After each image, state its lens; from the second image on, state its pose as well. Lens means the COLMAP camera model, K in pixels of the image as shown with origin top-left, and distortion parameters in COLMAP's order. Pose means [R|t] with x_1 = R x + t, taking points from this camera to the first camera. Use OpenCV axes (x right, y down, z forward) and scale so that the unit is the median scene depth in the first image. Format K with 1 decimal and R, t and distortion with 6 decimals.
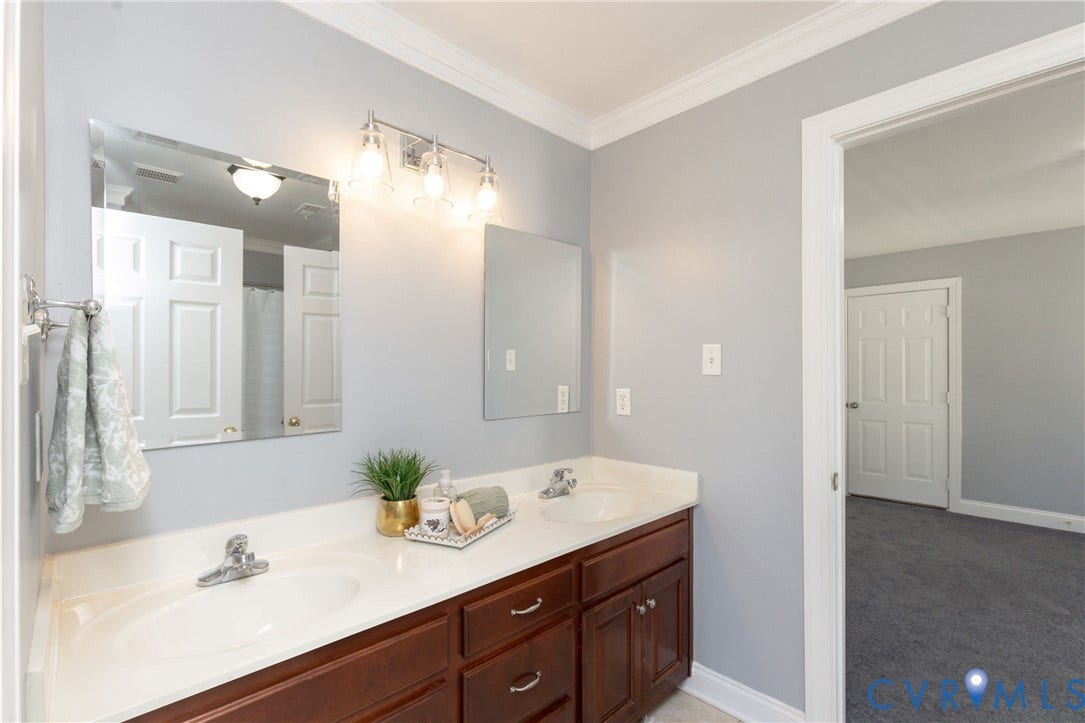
lens RADIAL K [[489.9, 0, 543.8], [0, 489.9, 371.9], [0, 0, 1]] dist [-0.000113, -0.000030]
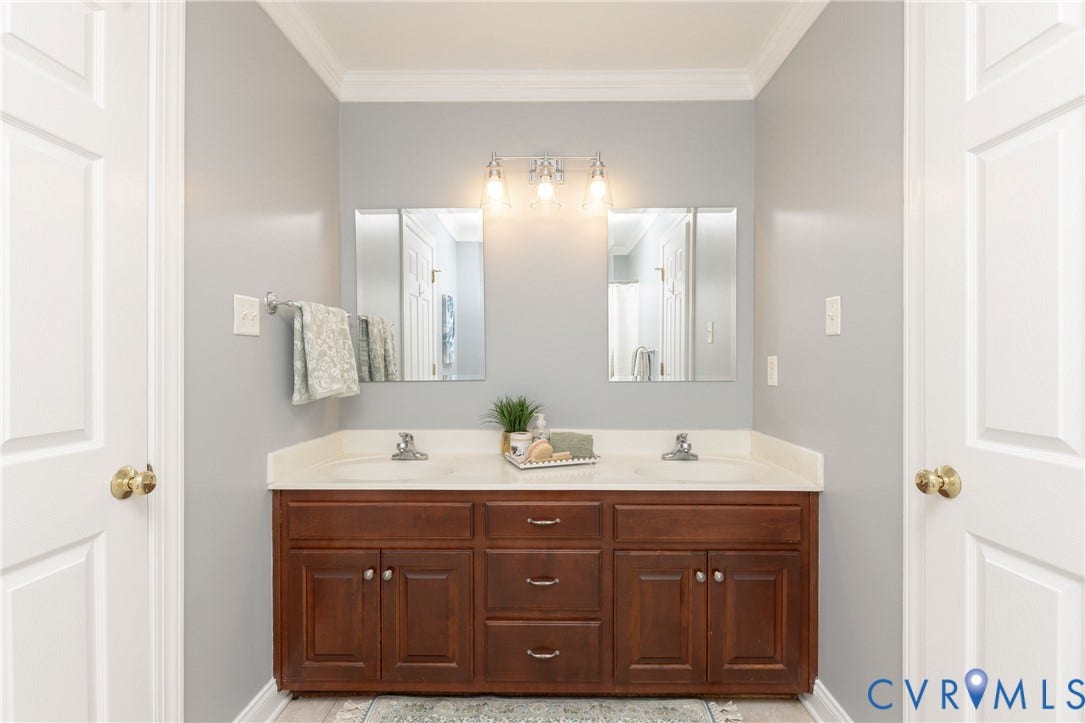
lens RADIAL K [[484.6, 0, 541.7], [0, 484.6, 363.5], [0, 0, 1]] dist [0.001848, 0.000231]
pose [[0.707514, 0.002804, -0.706693, 0.687006], [-0.000572, 0.999994, 0.003395, 0.062955], [0.706699, -0.001997, 0.707512, 0.104658]]
